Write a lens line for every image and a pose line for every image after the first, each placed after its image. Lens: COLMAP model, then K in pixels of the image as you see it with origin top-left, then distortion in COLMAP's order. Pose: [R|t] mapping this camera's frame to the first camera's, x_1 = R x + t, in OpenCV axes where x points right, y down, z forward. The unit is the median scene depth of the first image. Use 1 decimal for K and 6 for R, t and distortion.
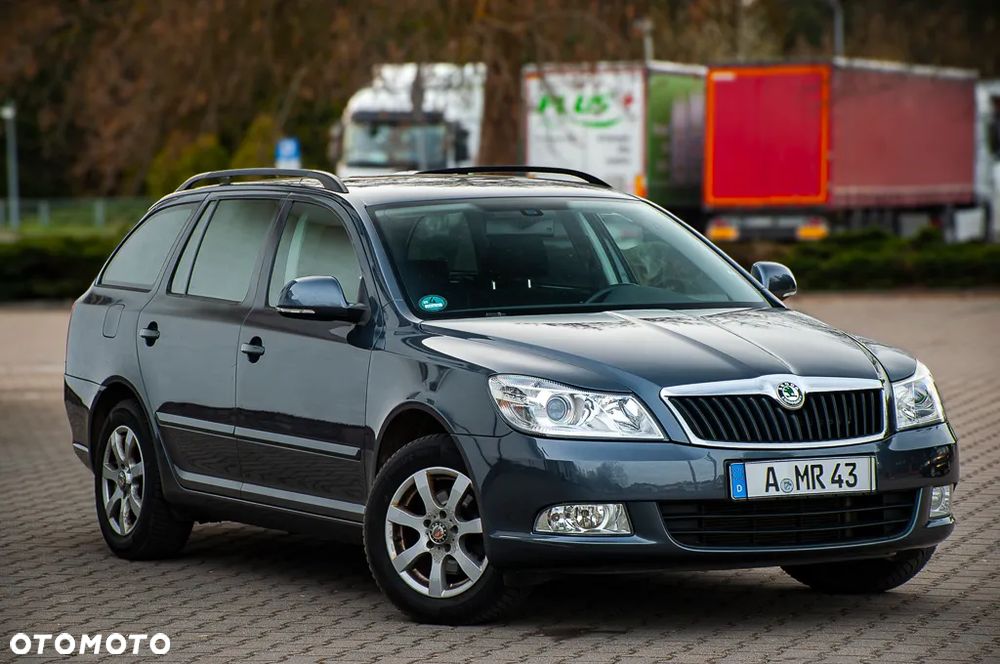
lens RADIAL K [[4612.9, 0, 499.8], [0, 4612.9, 342.6], [0, 0, 1]] dist [1.947600, 15.290991]
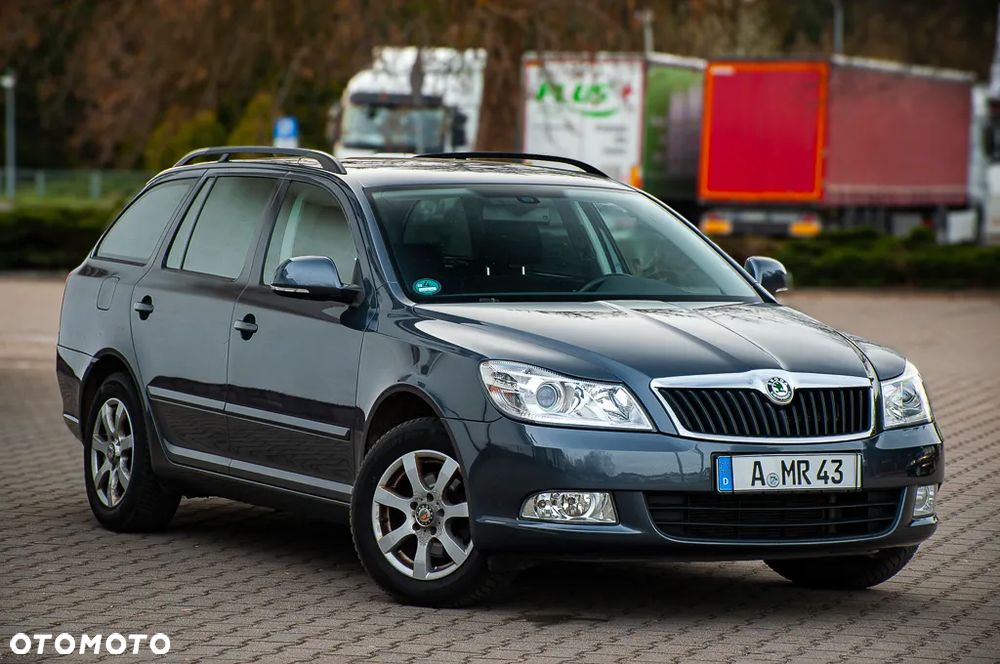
lens RADIAL K [[4612.9, 0, 499.8], [0, 4612.9, 342.6], [0, 0, 1]] dist [1.947600, 15.290991]
pose [[0.999413, 0.034175, 0.002463, -0.000769], [-0.034182, 0.999411, 0.002958, 0.000067], [-0.002361, -0.003040, 0.999993, -0.004619]]
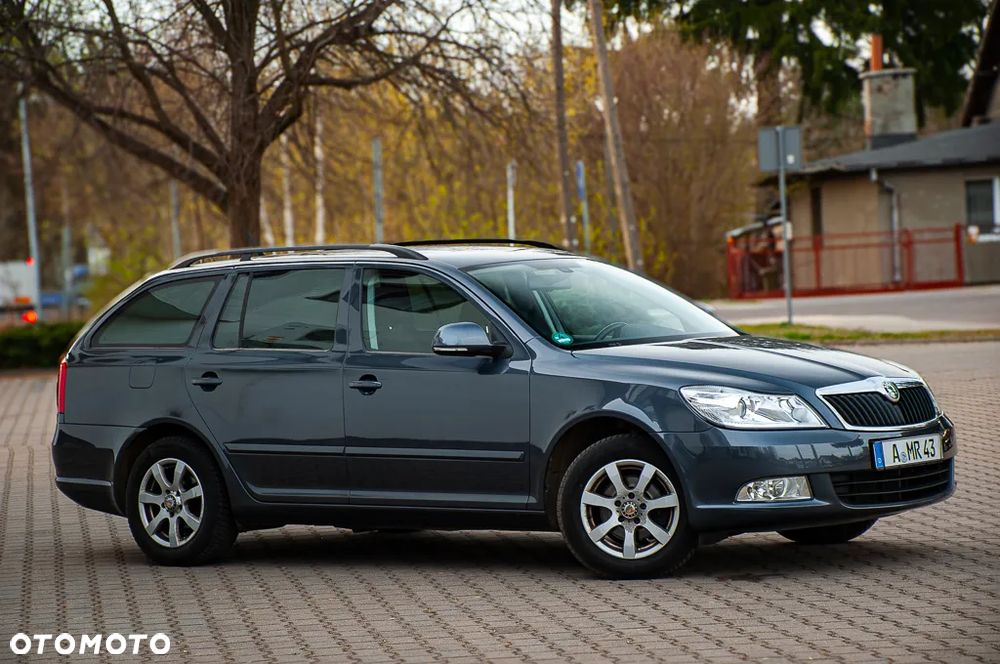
lens RADIAL K [[4612.9, 0, 499.8], [0, 4612.9, 342.6], [0, 0, 1]] dist [1.947600, 15.290991]
pose [[0.904956, -0.040216, 0.423601, -0.600207], [0.051132, 0.998588, -0.014431, 0.010877], [-0.422422, 0.034718, 0.905734, -0.174233]]
